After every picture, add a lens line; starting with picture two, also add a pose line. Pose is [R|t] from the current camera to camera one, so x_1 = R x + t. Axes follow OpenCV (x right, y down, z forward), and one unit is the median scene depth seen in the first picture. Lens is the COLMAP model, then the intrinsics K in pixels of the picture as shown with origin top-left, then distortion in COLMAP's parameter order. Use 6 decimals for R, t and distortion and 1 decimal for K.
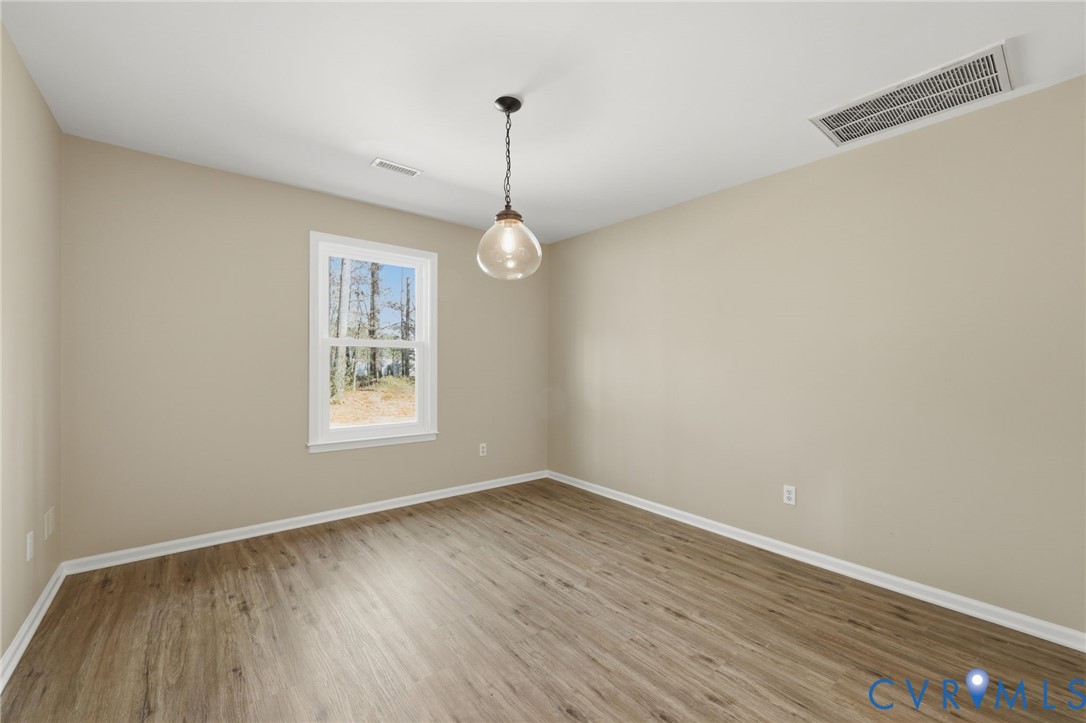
lens RADIAL K [[441.5, 0, 544.9], [0, 441.5, 362.7], [0, 0, 1]] dist [-0.001688, -0.000215]
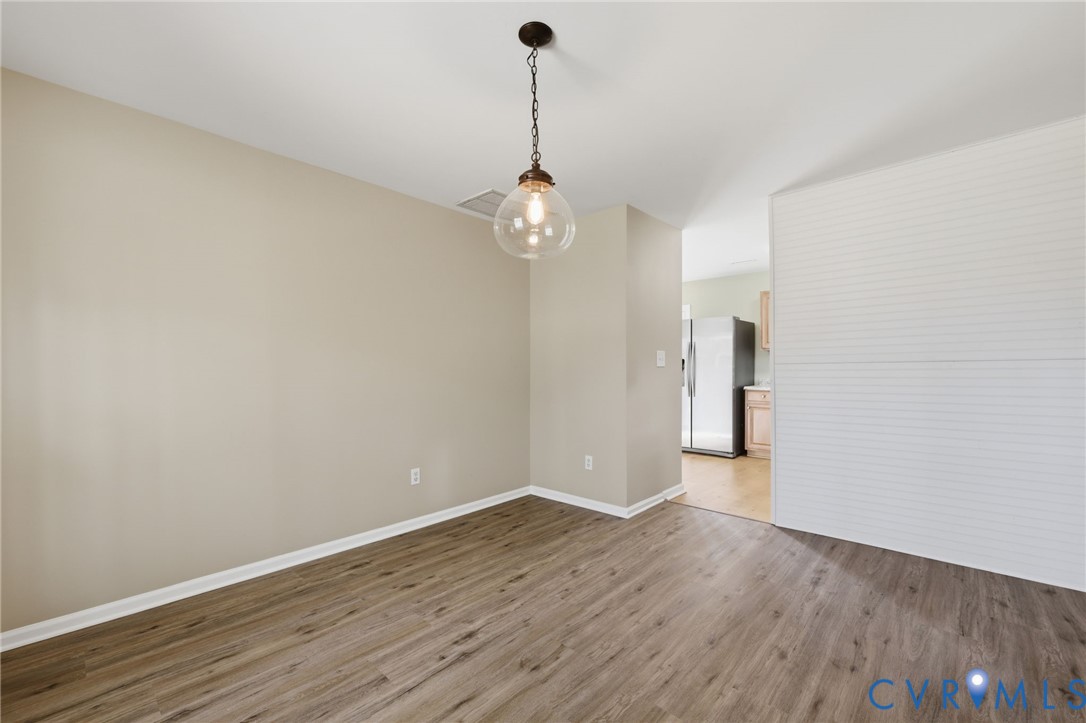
lens RADIAL K [[441.5, 0, 544.1], [0, 441.5, 362.1], [0, 0, 1]] dist [-0.001688, -0.000215]
pose [[-0.134563, 0.000326, 0.990905, -0.738661], [-0.001141, 0.999999, -0.000484, -0.005759], [-0.990904, -0.001195, -0.134563, 0.916727]]
